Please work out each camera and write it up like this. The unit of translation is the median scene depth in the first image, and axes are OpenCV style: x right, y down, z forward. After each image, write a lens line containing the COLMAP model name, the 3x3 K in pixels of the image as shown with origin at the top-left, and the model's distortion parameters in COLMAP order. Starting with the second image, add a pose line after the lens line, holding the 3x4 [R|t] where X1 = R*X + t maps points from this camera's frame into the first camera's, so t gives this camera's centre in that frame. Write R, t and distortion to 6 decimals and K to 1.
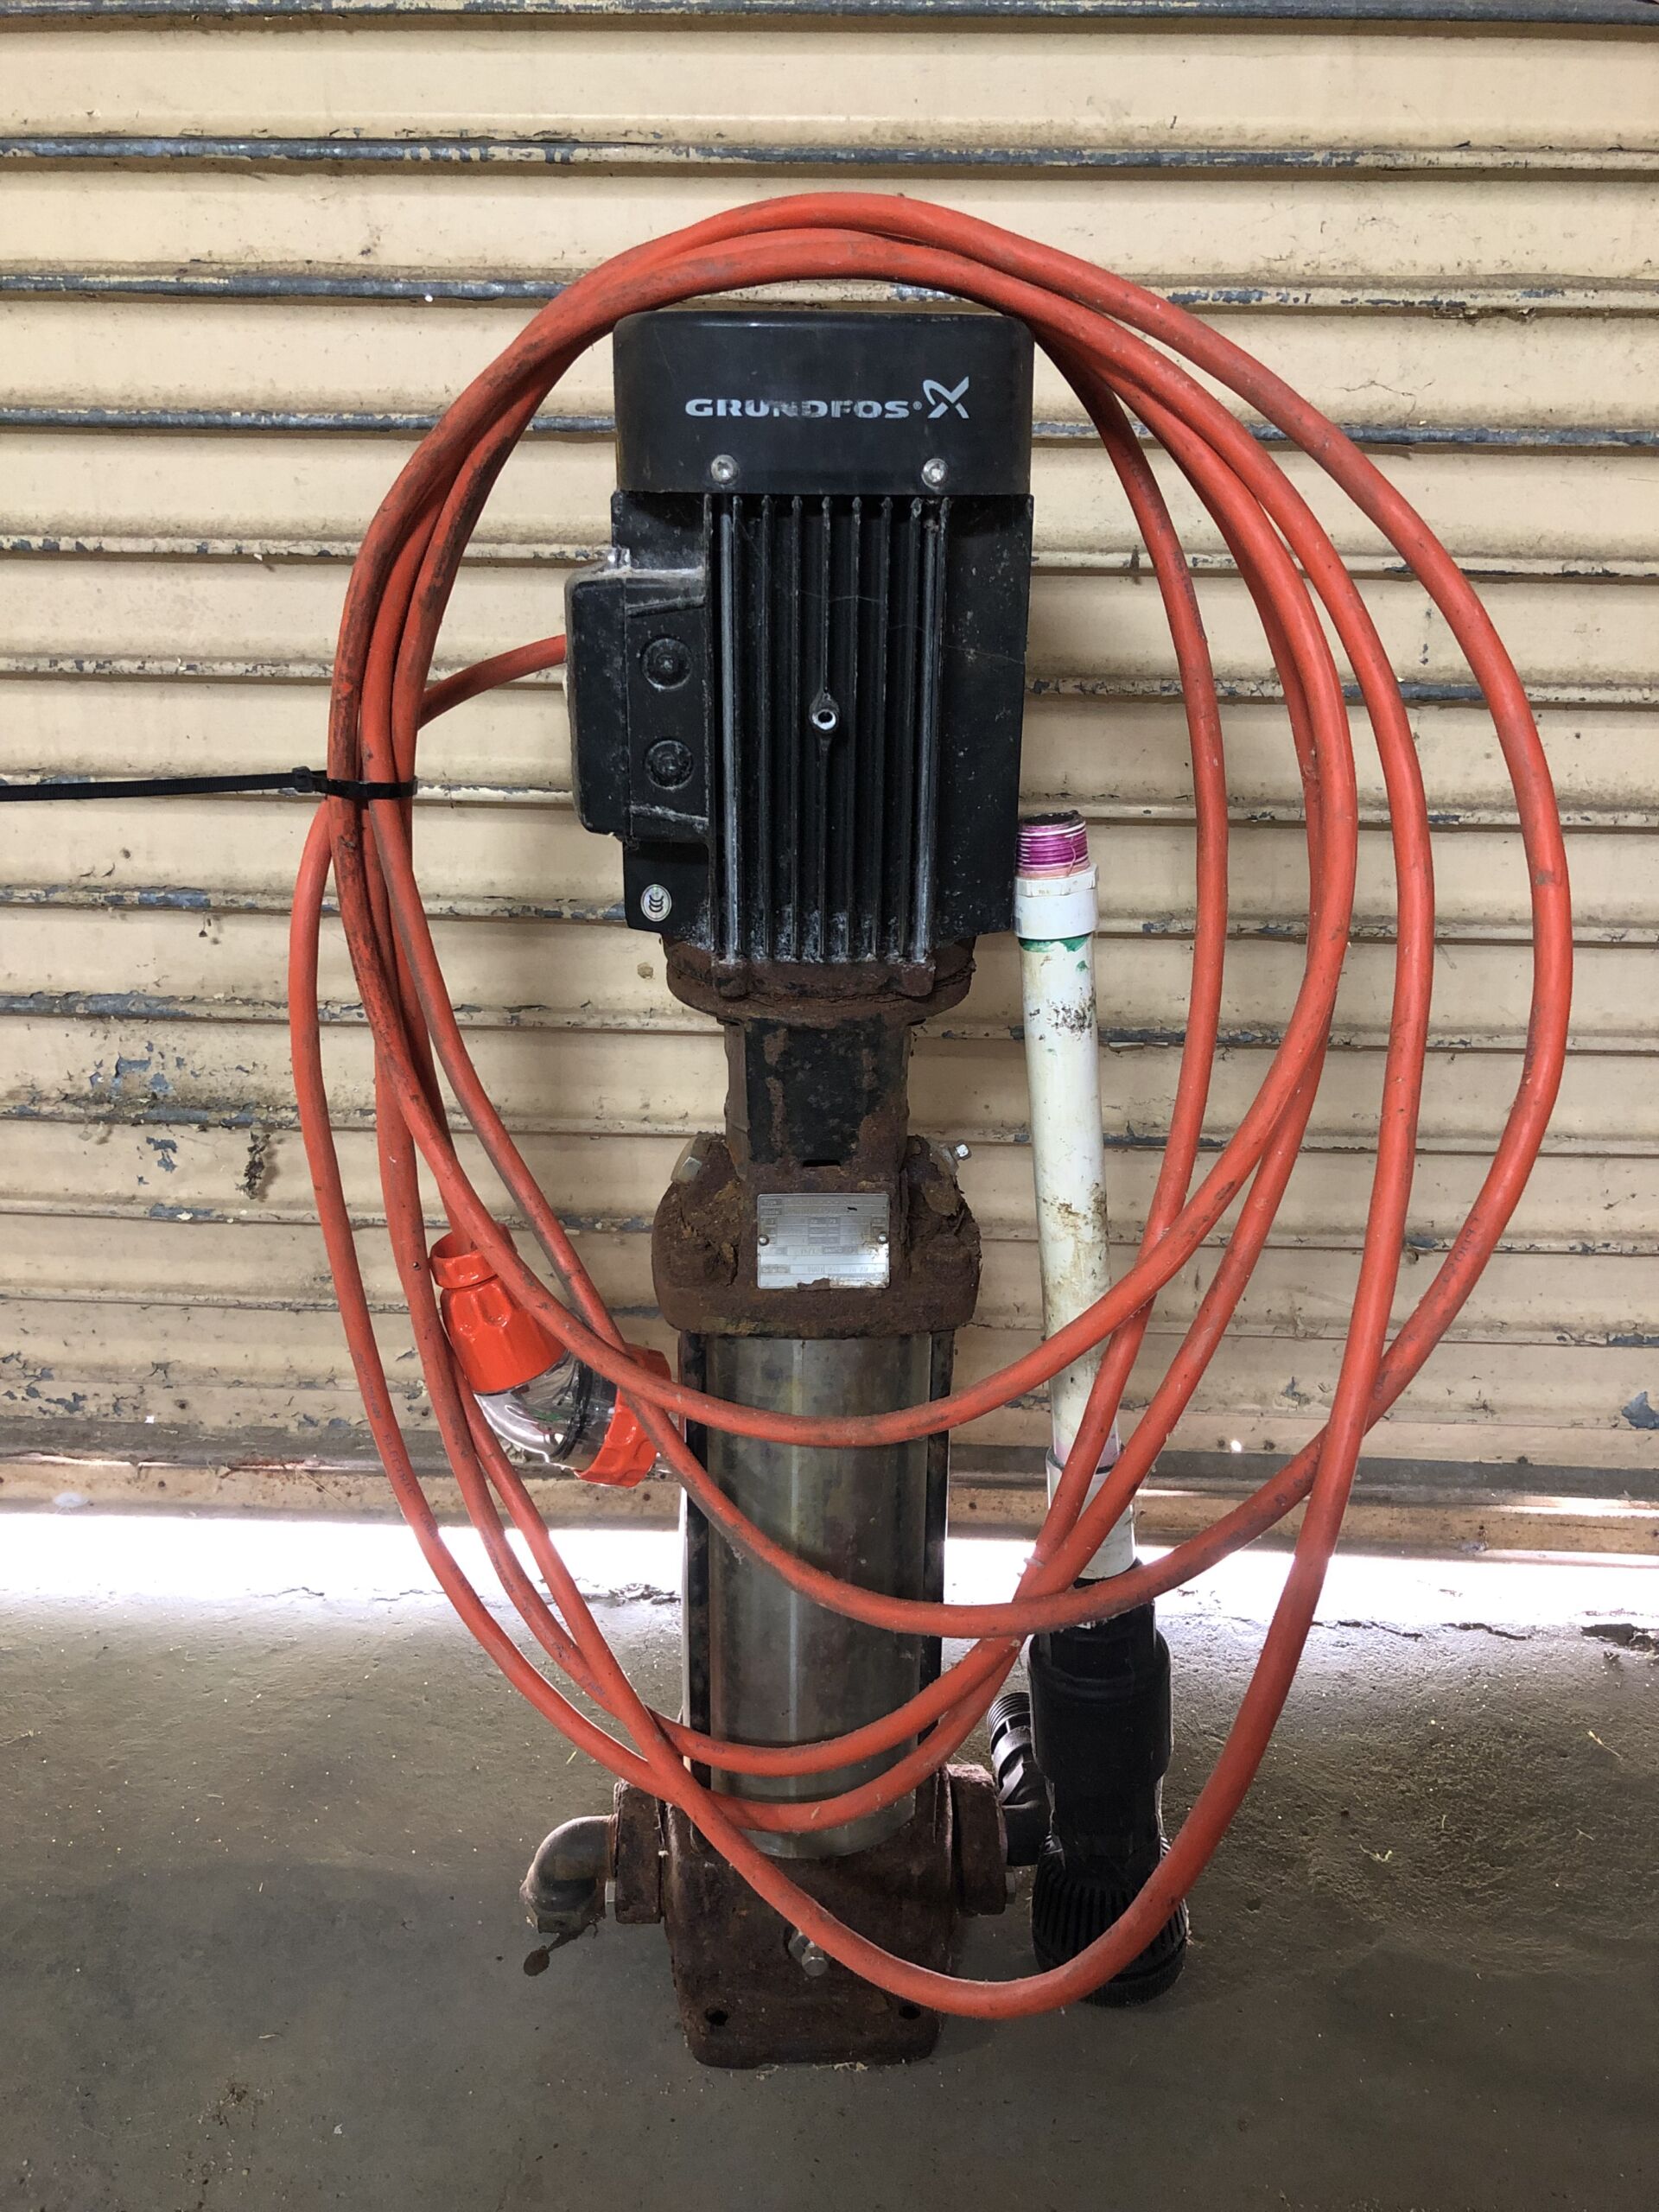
lens RADIAL K [[1782.2, 0, 829.5], [0, 1782.2, 1106.0], [0, 0, 1]] dist [-0.003587, -0.015168]
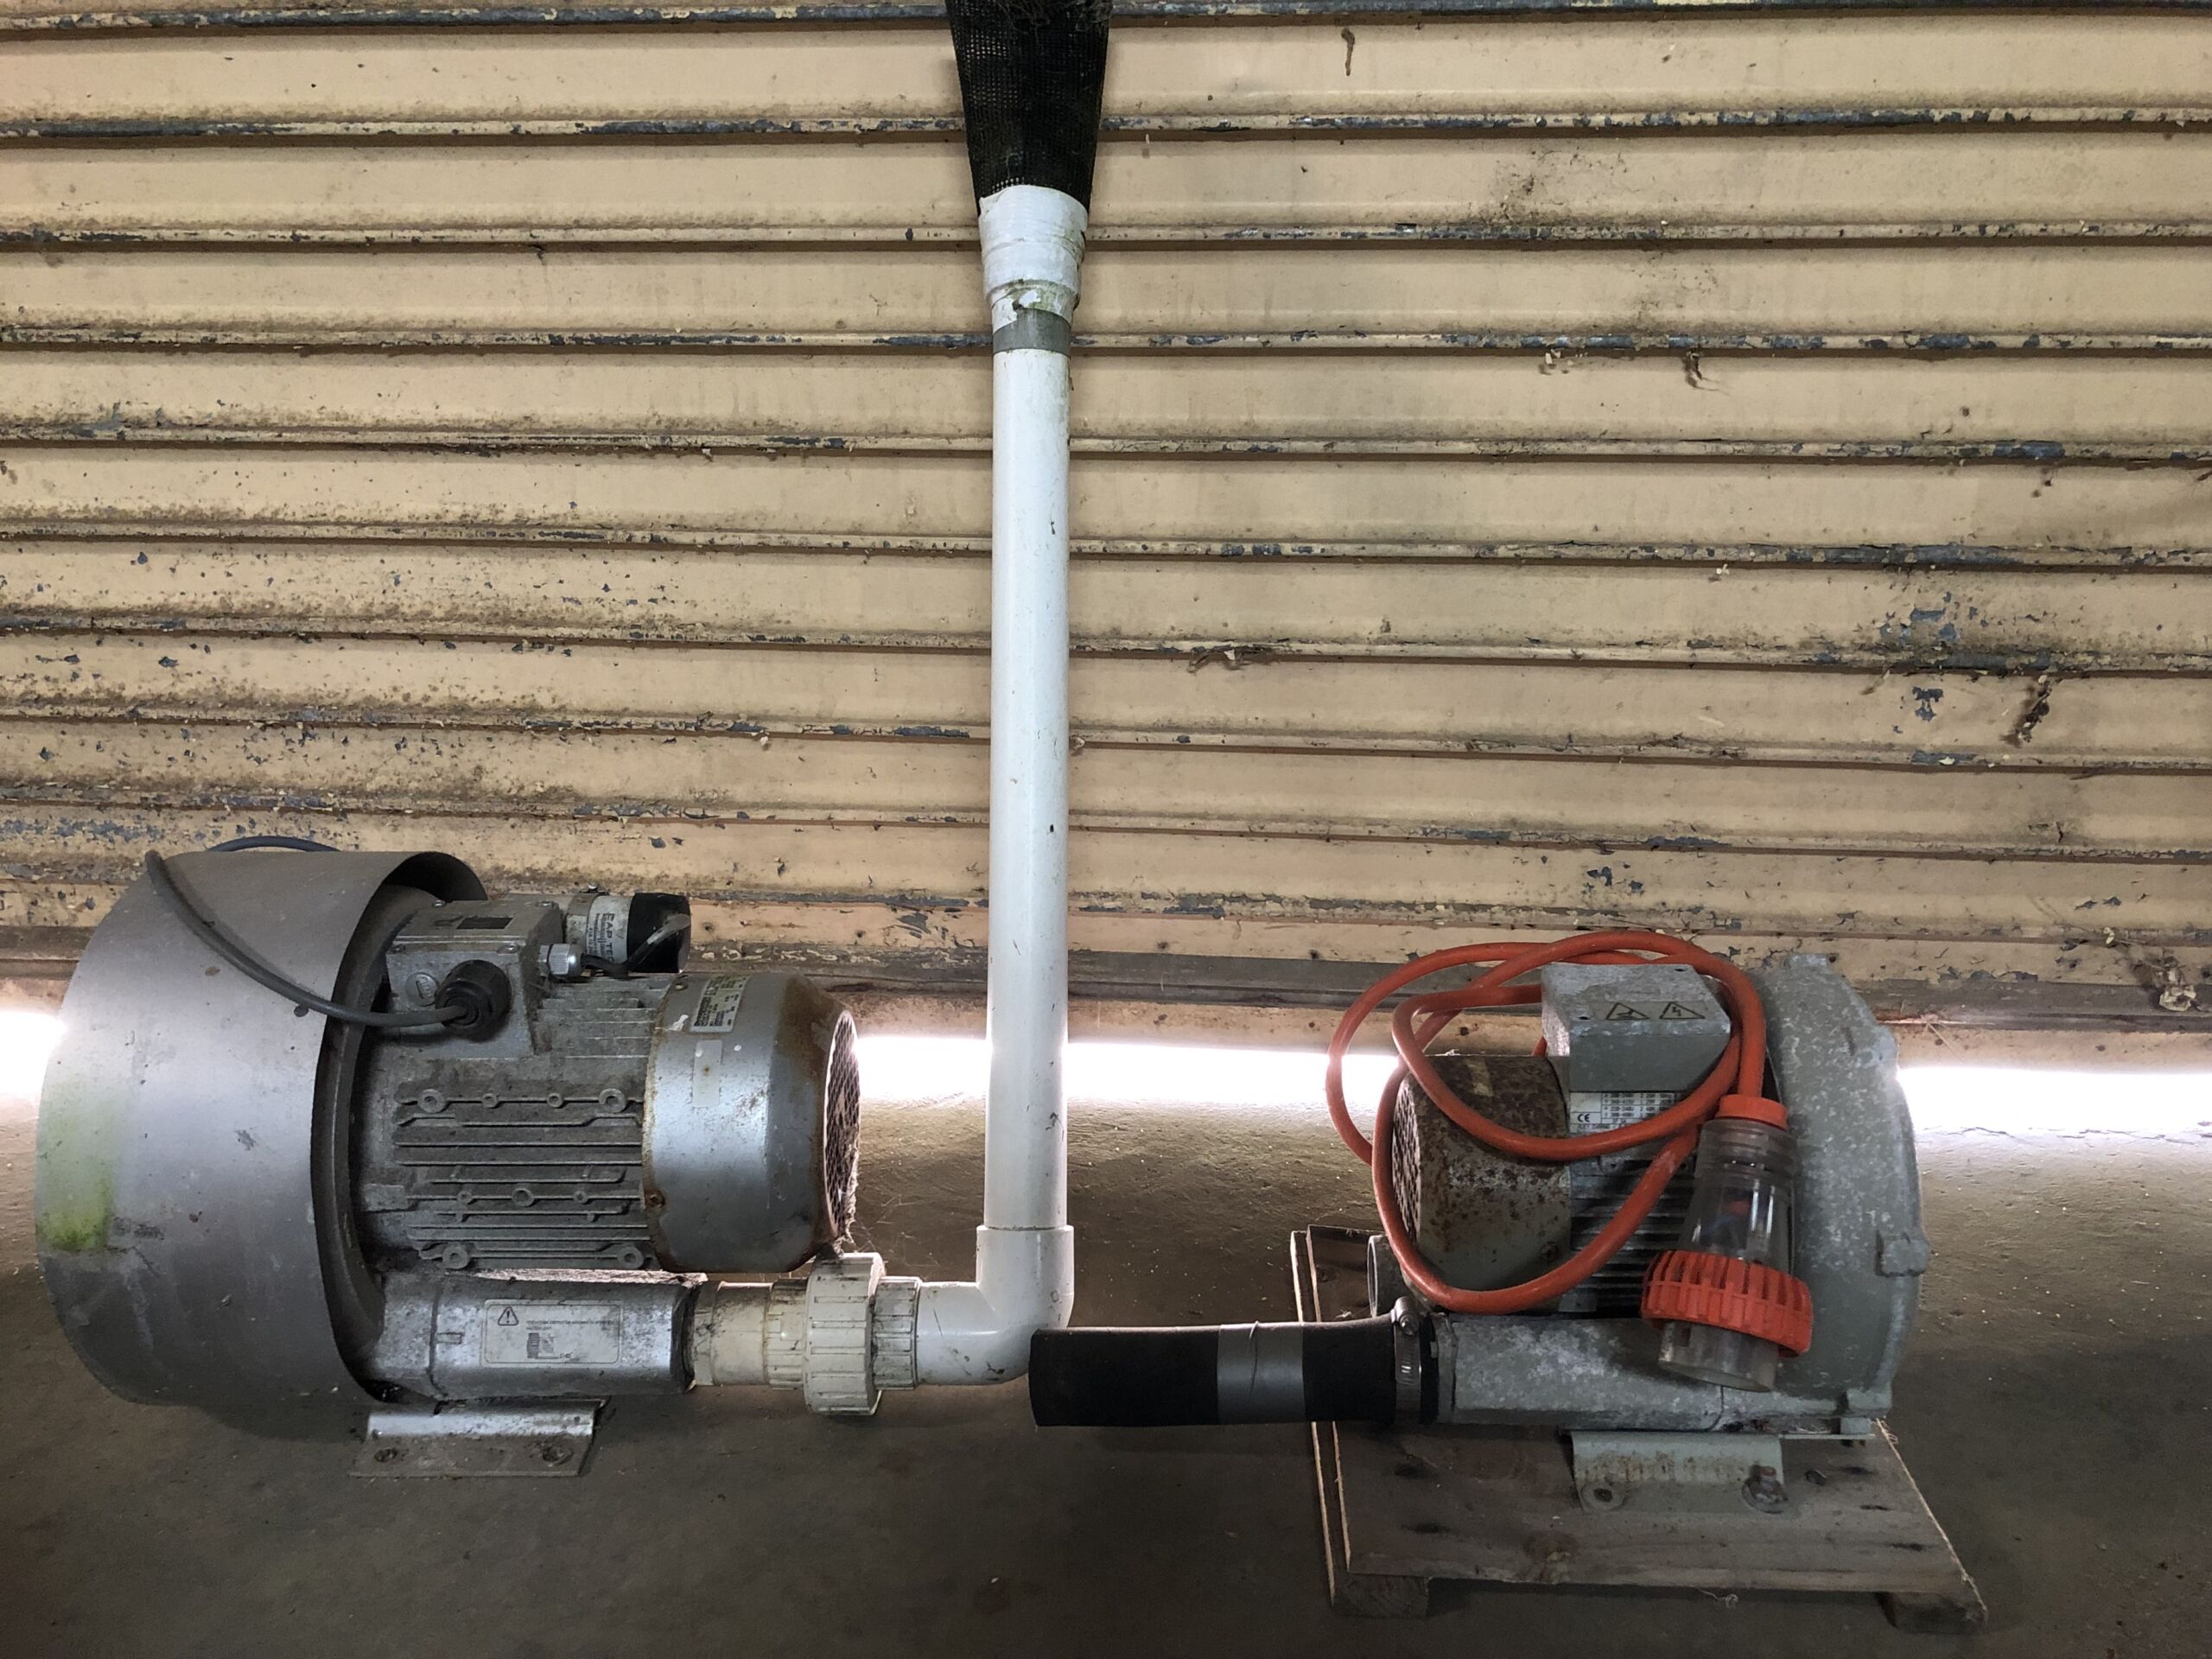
lens RADIAL K [[1782.2, 0, 1106.0], [0, 1782.2, 829.5], [0, 0, 1]] dist [-0.003587, -0.015168]
pose [[0.998283, -0.005855, -0.058288, -0.818162], [0.004555, 0.999738, -0.022424, 0.126665], [0.058404, 0.022120, 0.998048, -0.090764]]
